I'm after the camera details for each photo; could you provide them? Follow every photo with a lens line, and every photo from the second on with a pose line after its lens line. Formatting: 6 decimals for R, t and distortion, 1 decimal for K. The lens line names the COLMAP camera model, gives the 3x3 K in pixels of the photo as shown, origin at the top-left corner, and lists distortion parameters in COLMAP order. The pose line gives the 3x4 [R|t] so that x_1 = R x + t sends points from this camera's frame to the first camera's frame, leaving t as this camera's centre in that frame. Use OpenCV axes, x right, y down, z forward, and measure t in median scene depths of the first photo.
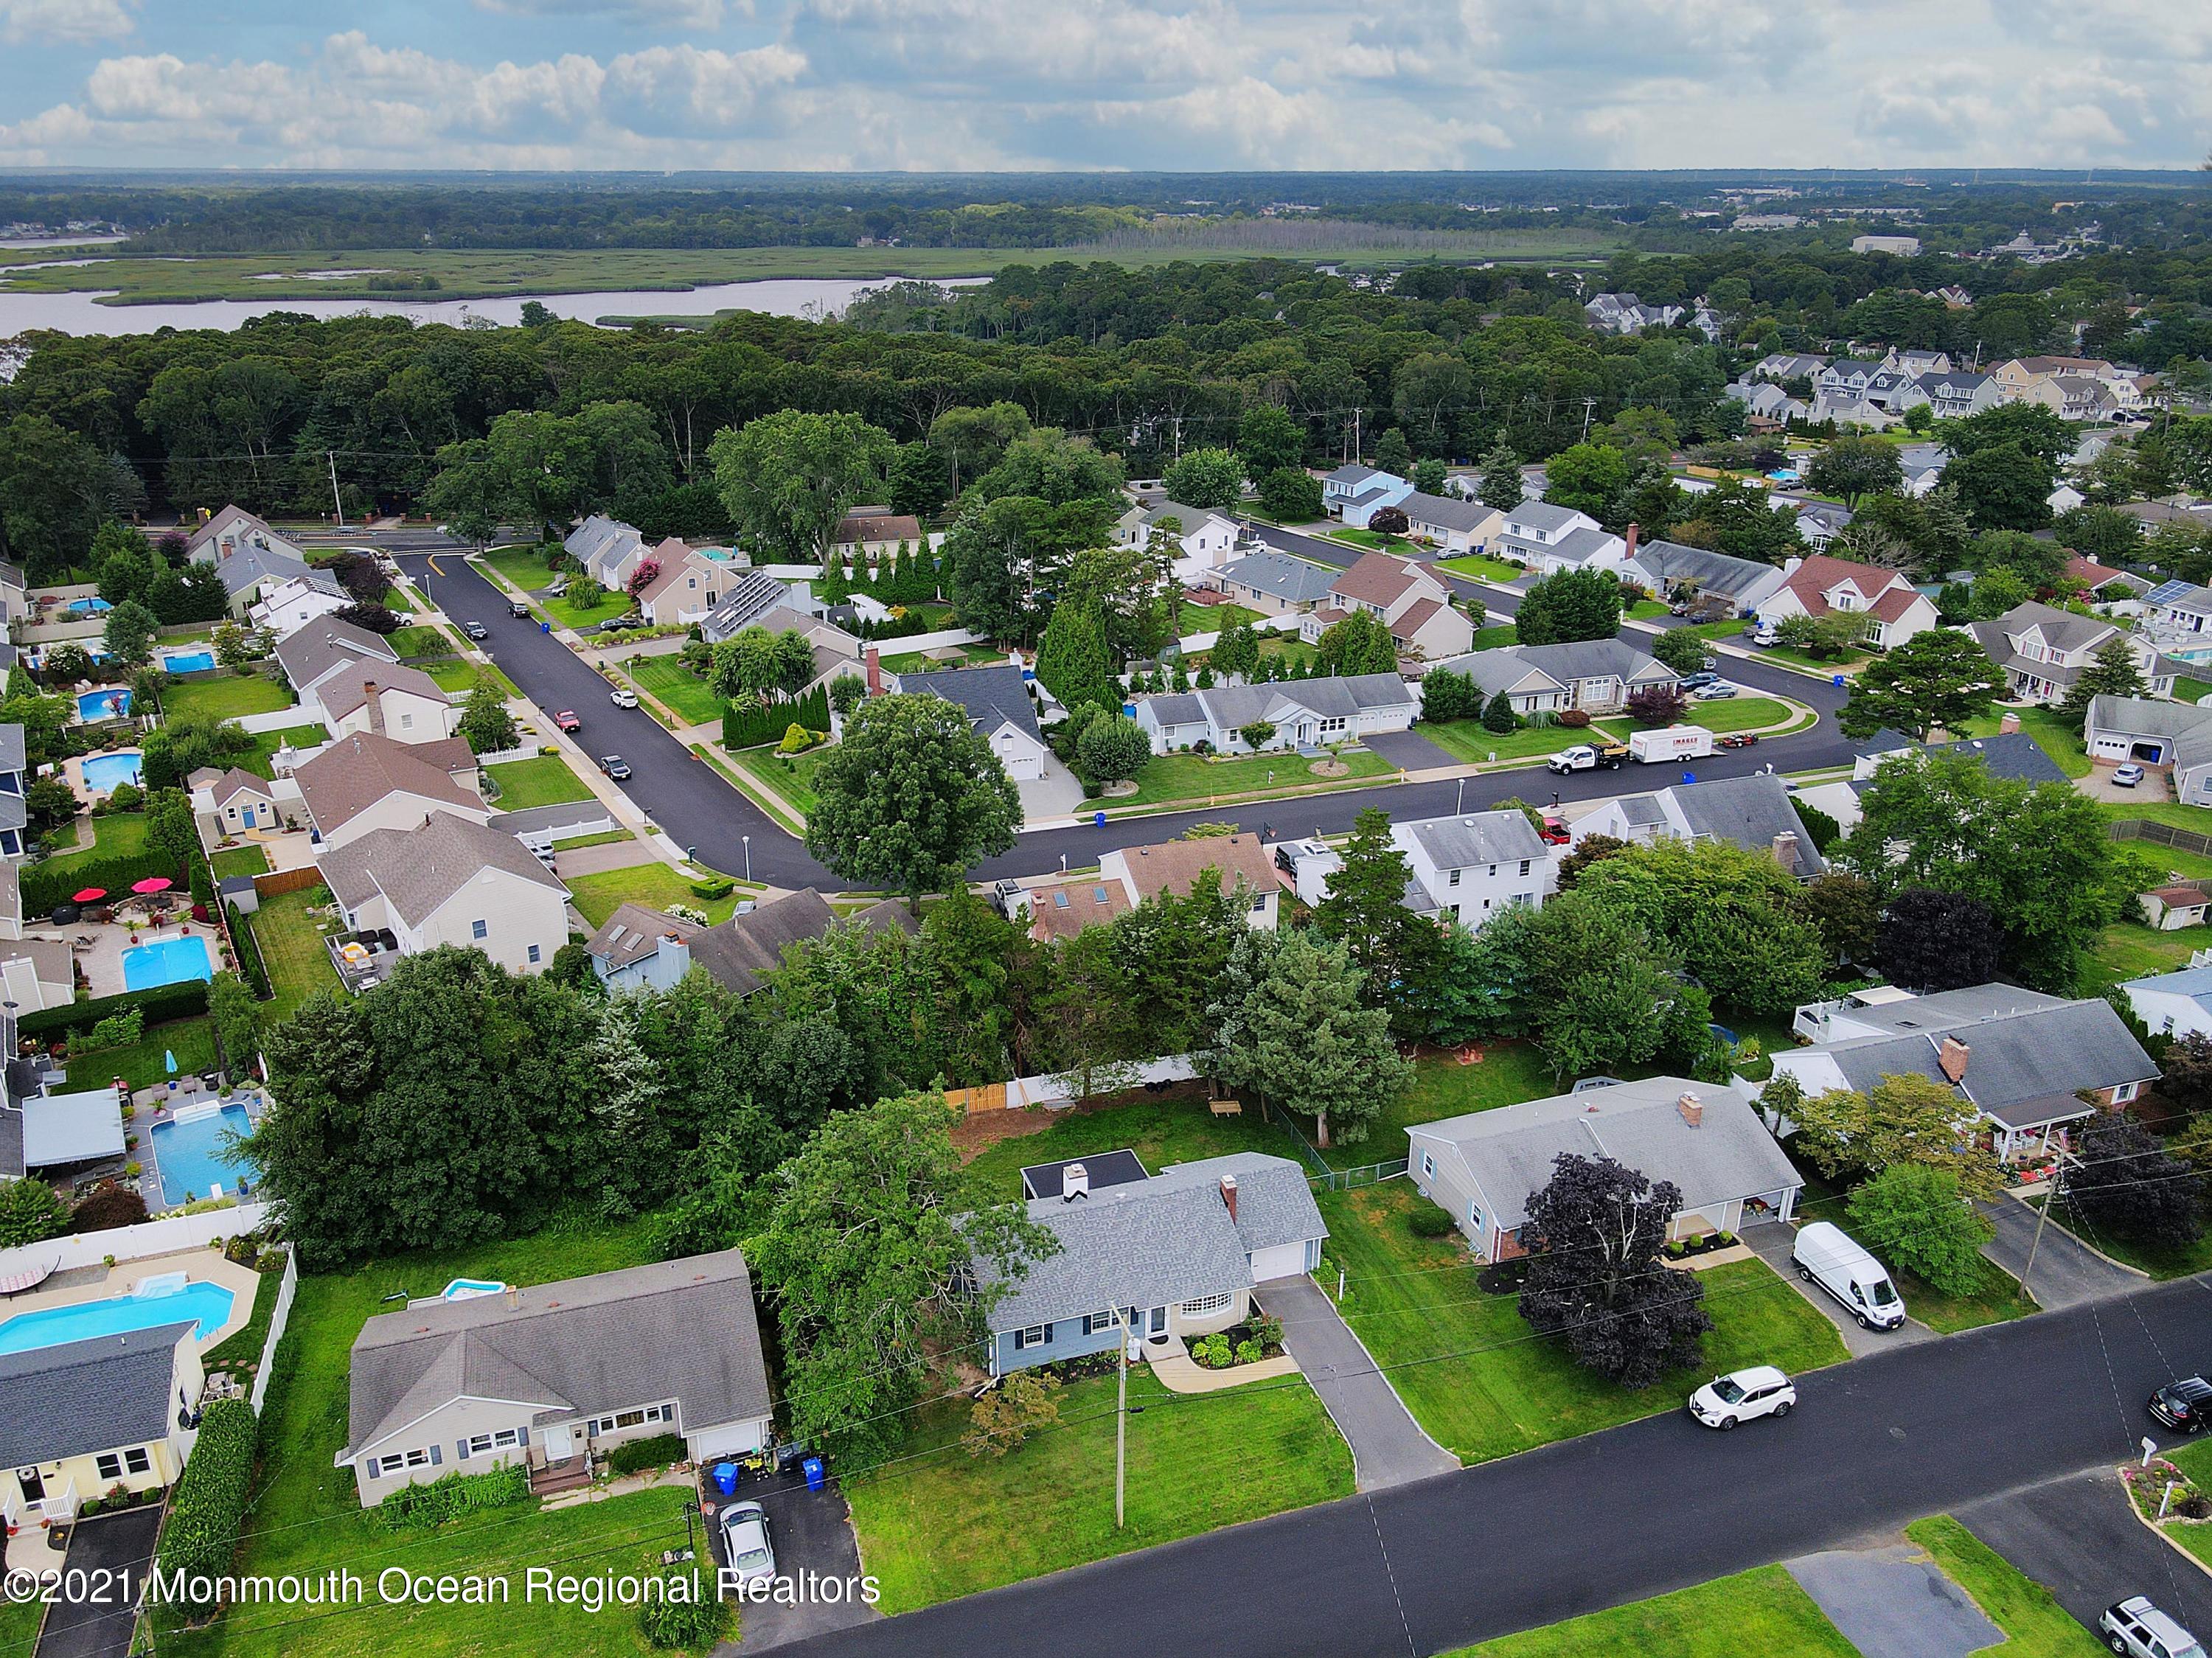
lens RADIAL K [[1604.2, 0, 1091.4], [0, 1604.2, 820.4], [0, 0, 1]] dist [-0.000715, 0.053331]
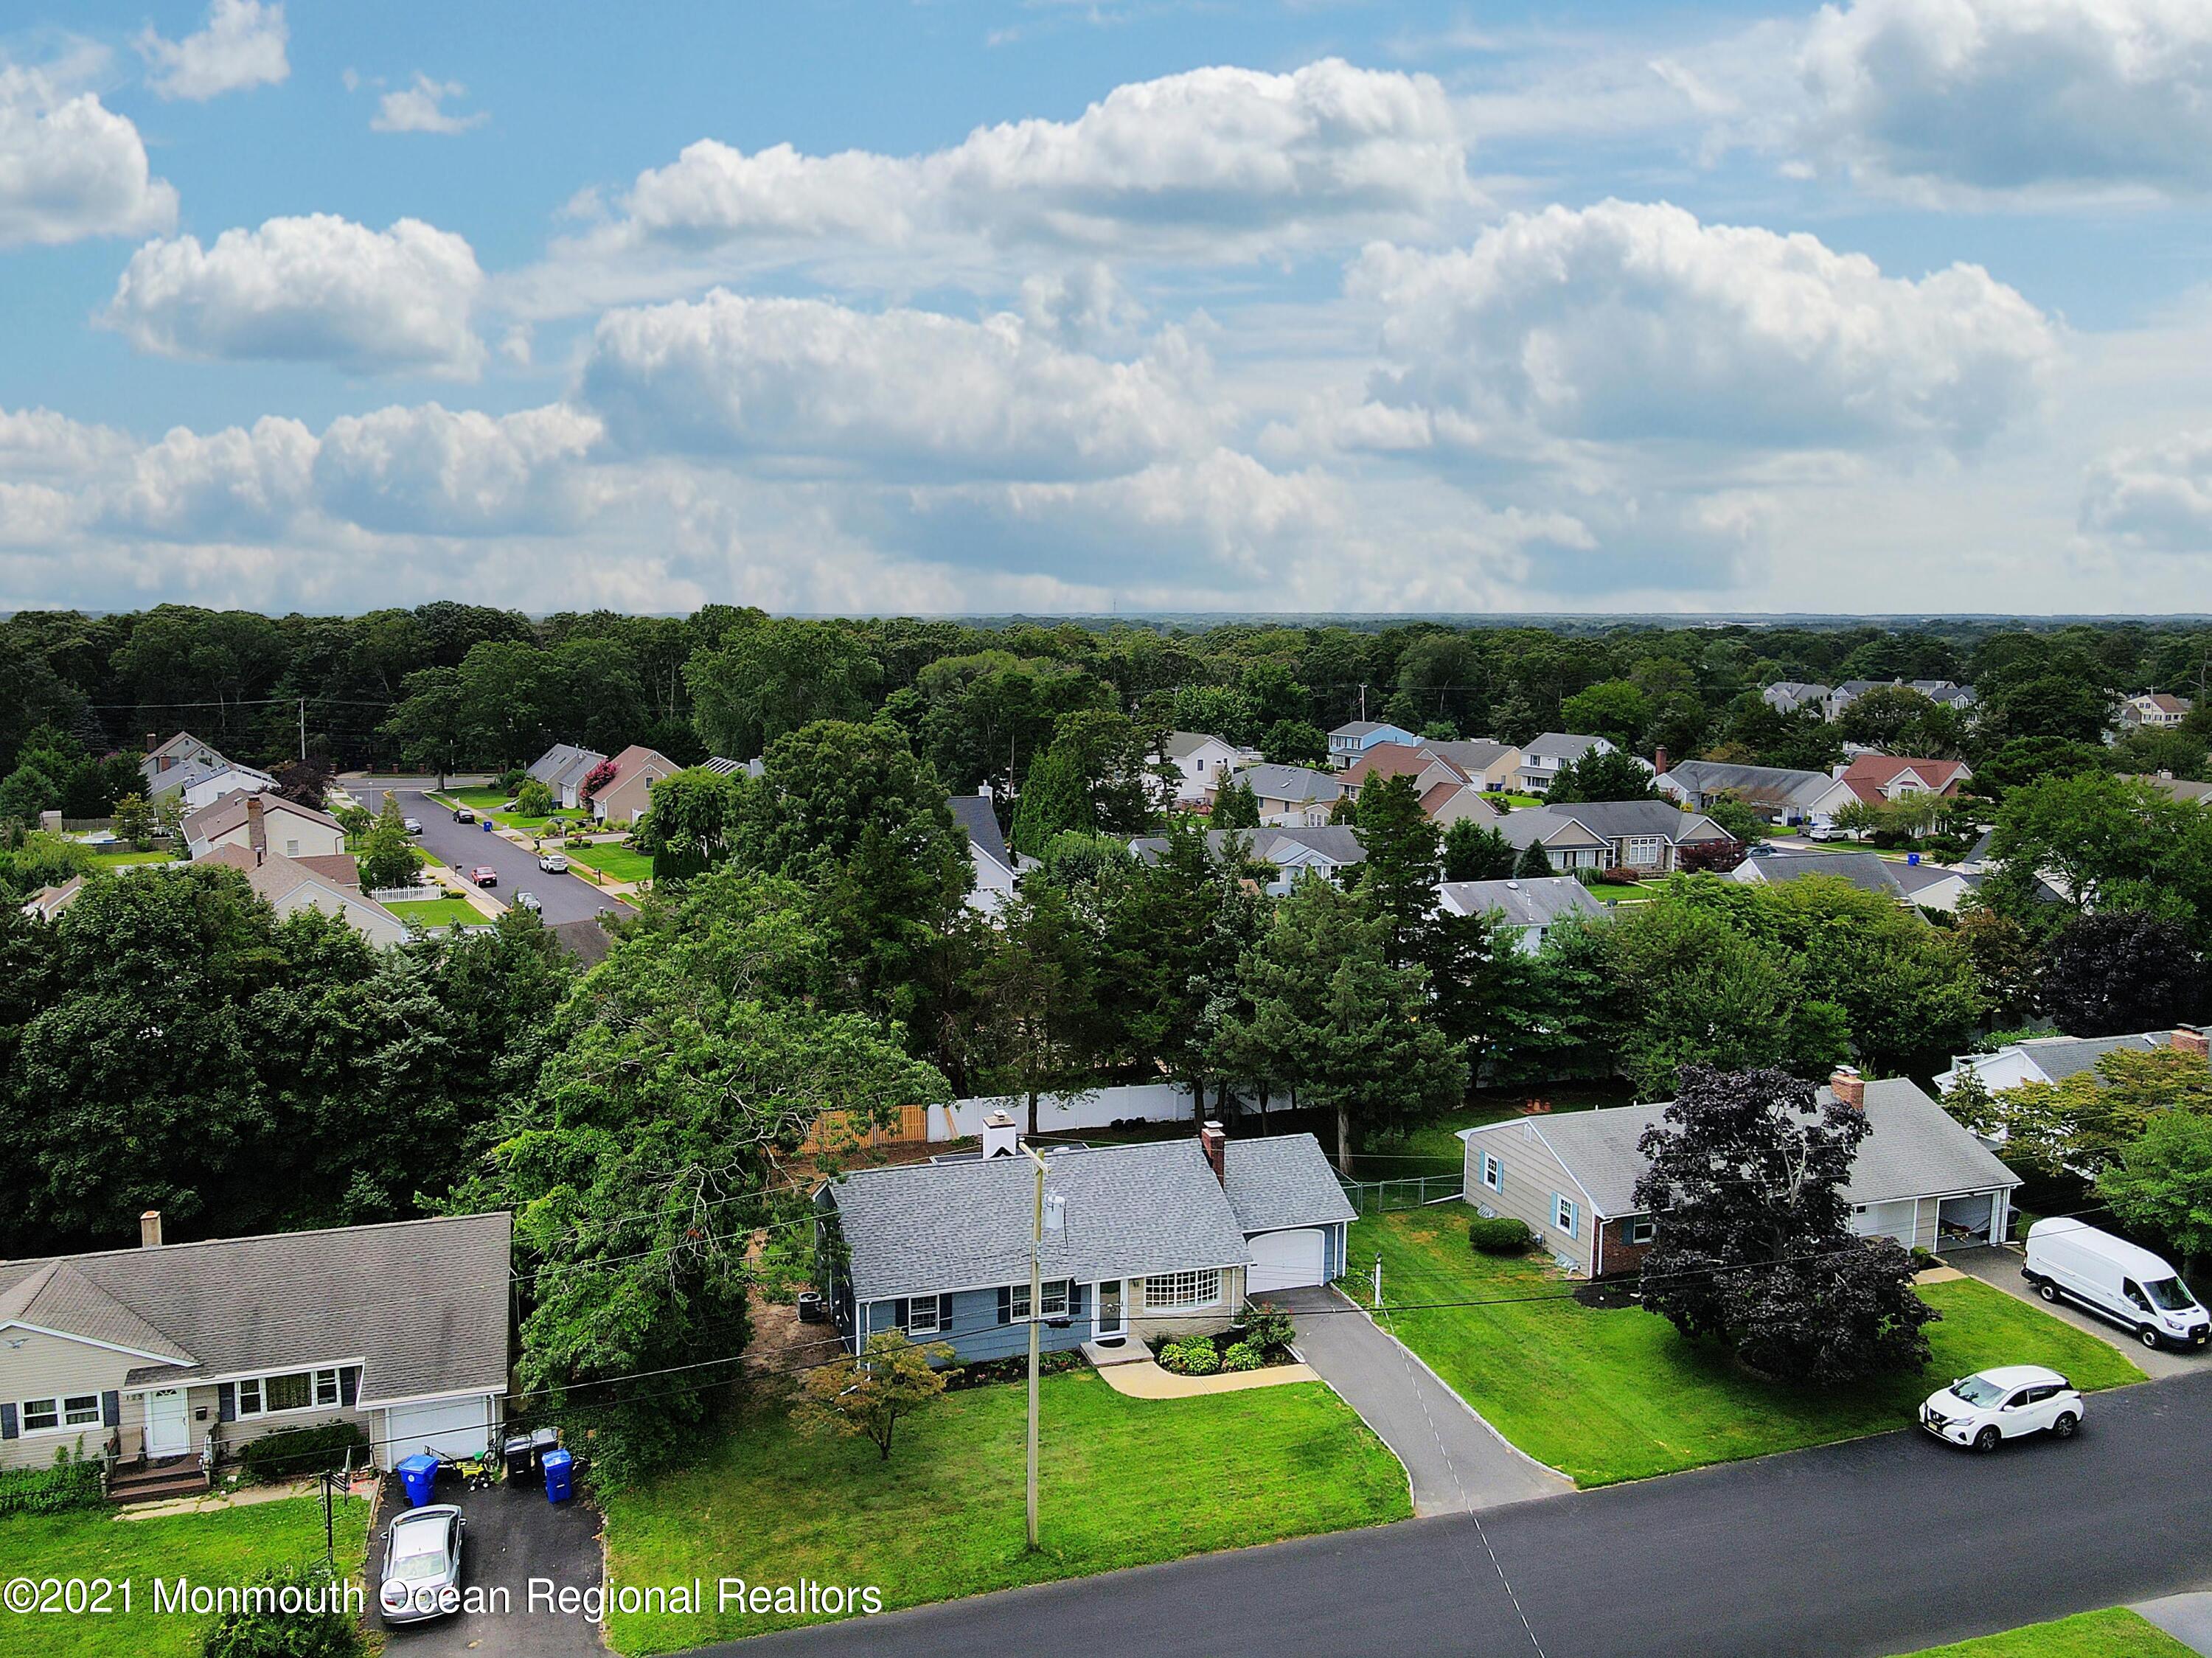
lens RADIAL K [[1618.3, 0, 1082.7], [0, 1618.3, 801.9], [0, 0, 1]] dist [0.021479, 0.001889]
pose [[0.999899, 0.007293, -0.012163, 0.028821], [-0.010145, 0.967121, -0.254116, 0.218146], [0.009910, 0.254213, 0.967097, 0.218639]]
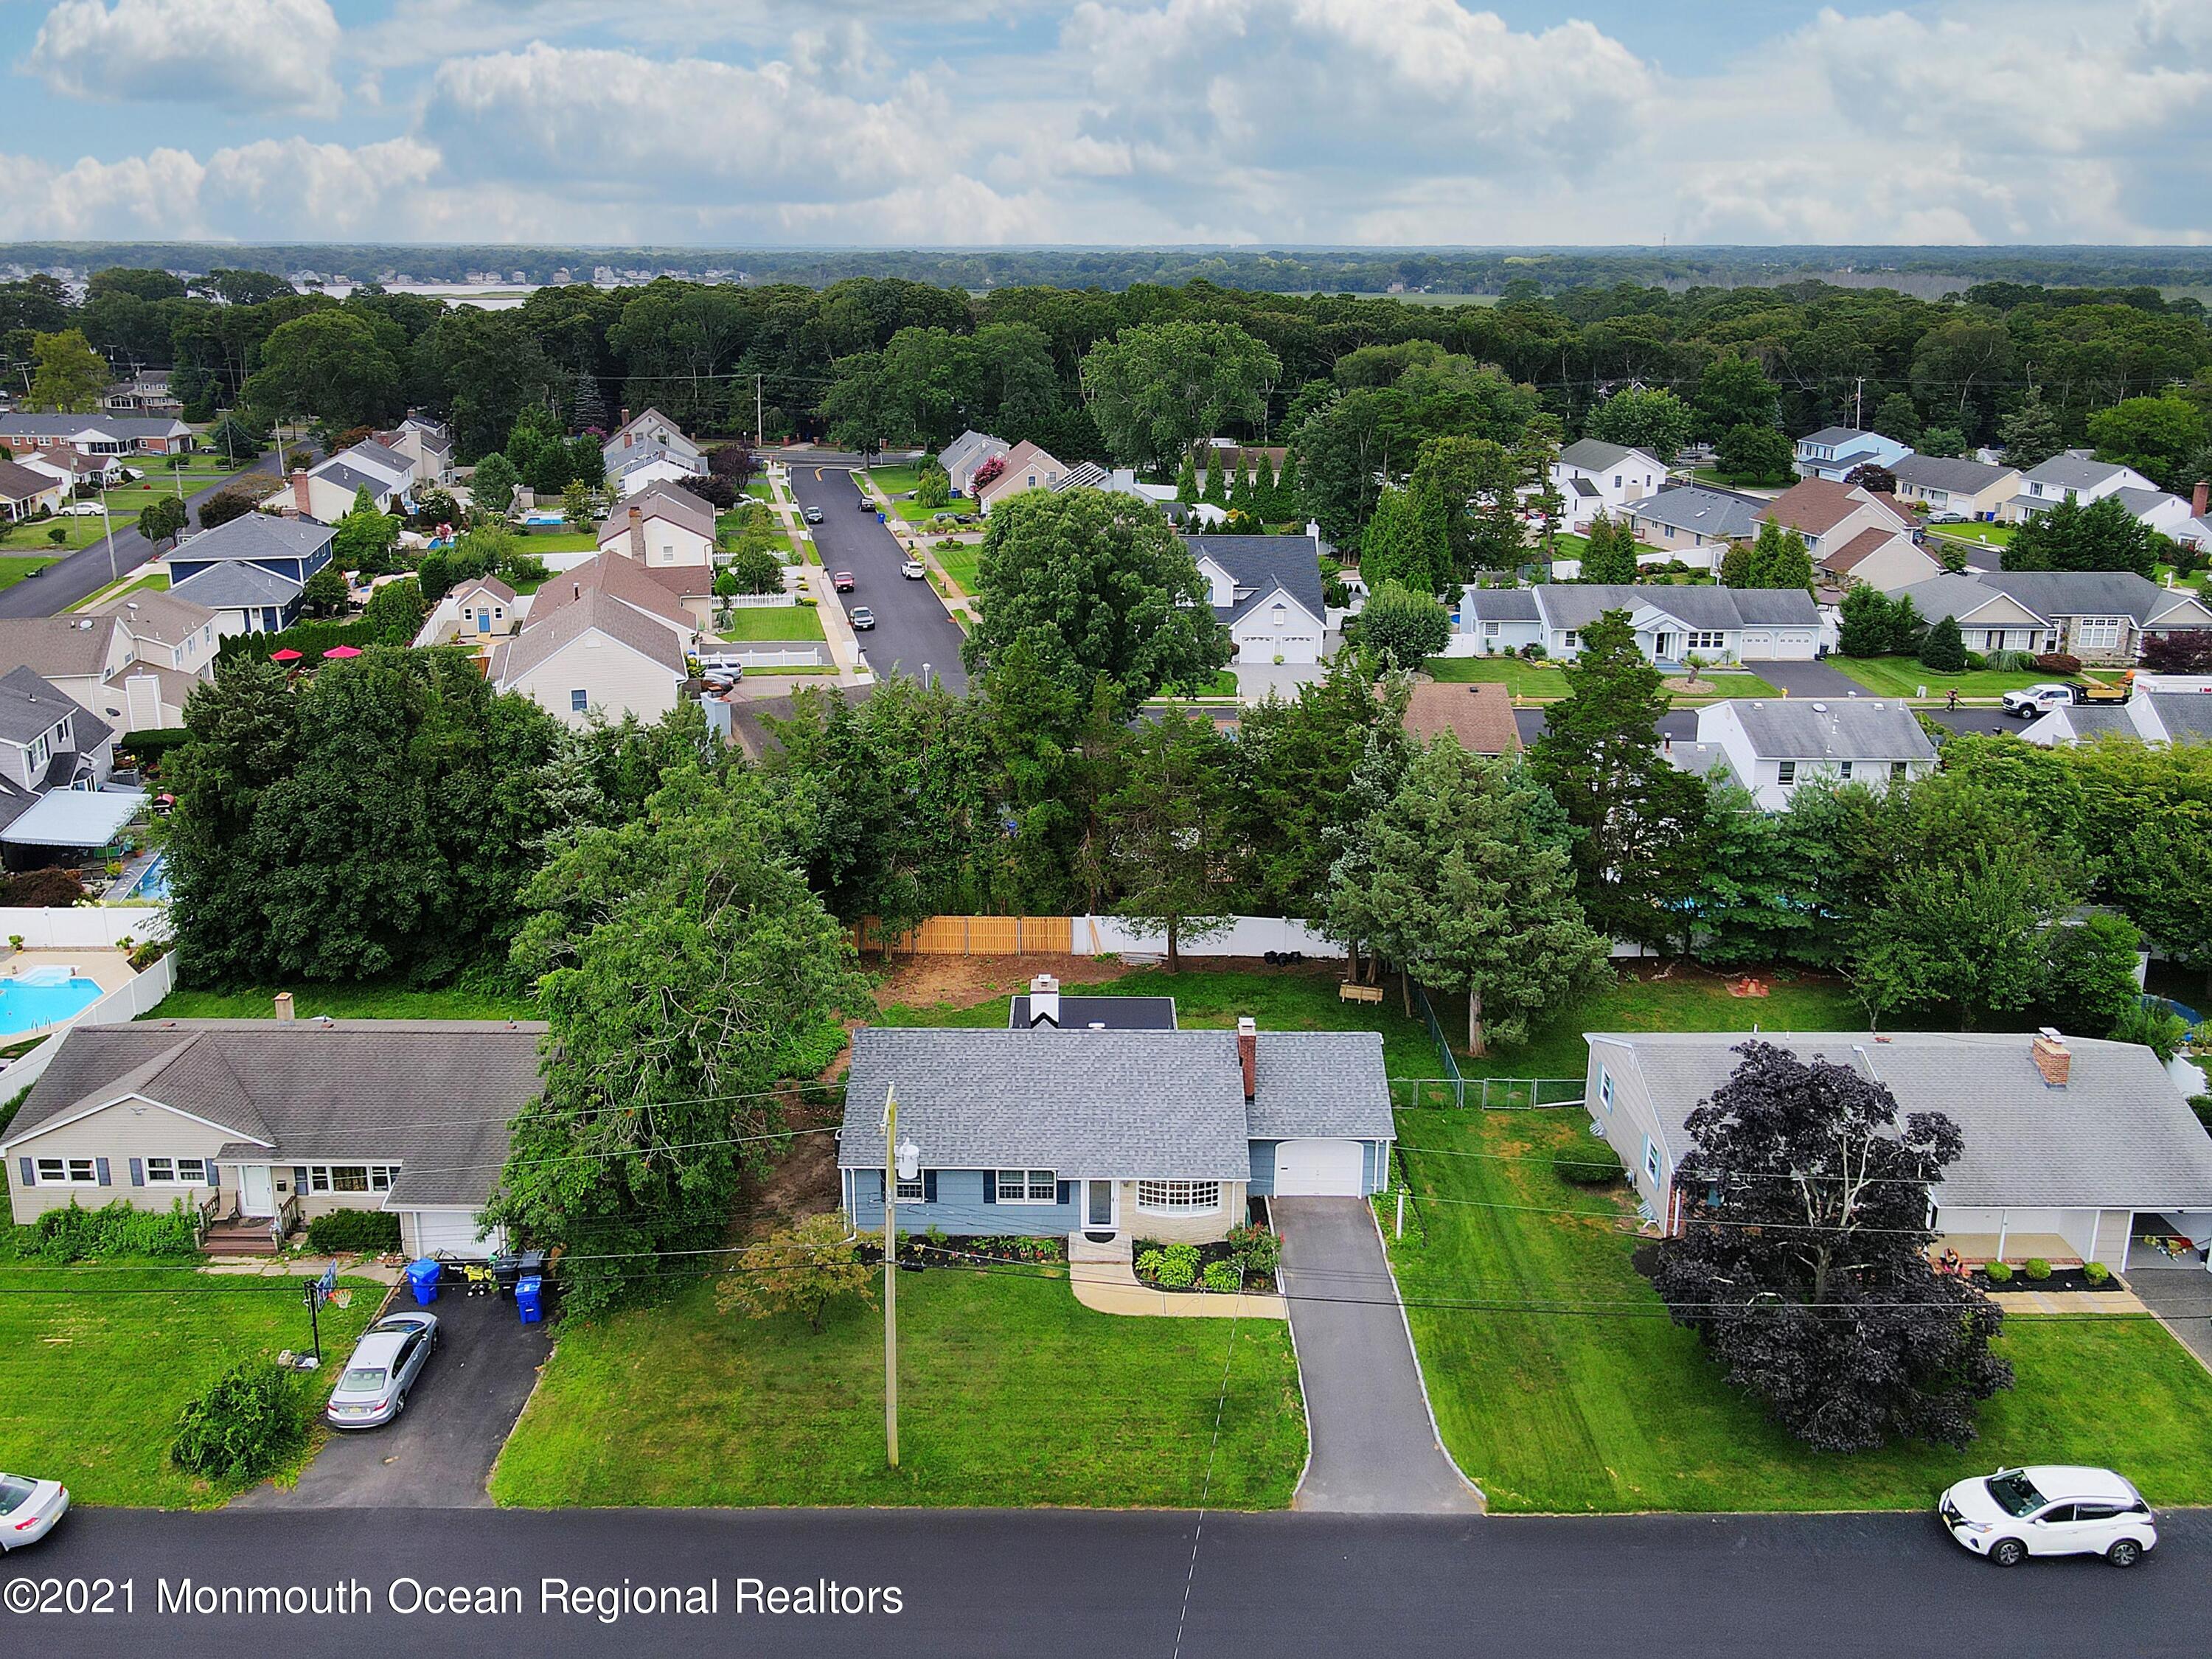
lens RADIAL K [[1660.1, 0, 1093.8], [0, 1660.1, 627.7], [0, 0, 1]] dist [0.010889, 0.007689]
pose [[0.951306, 0.075787, -0.298786, 0.180396], [-0.119351, 0.984259, -0.130346, 0.128818], [0.284204, 0.159660, 0.945376, 0.235325]]
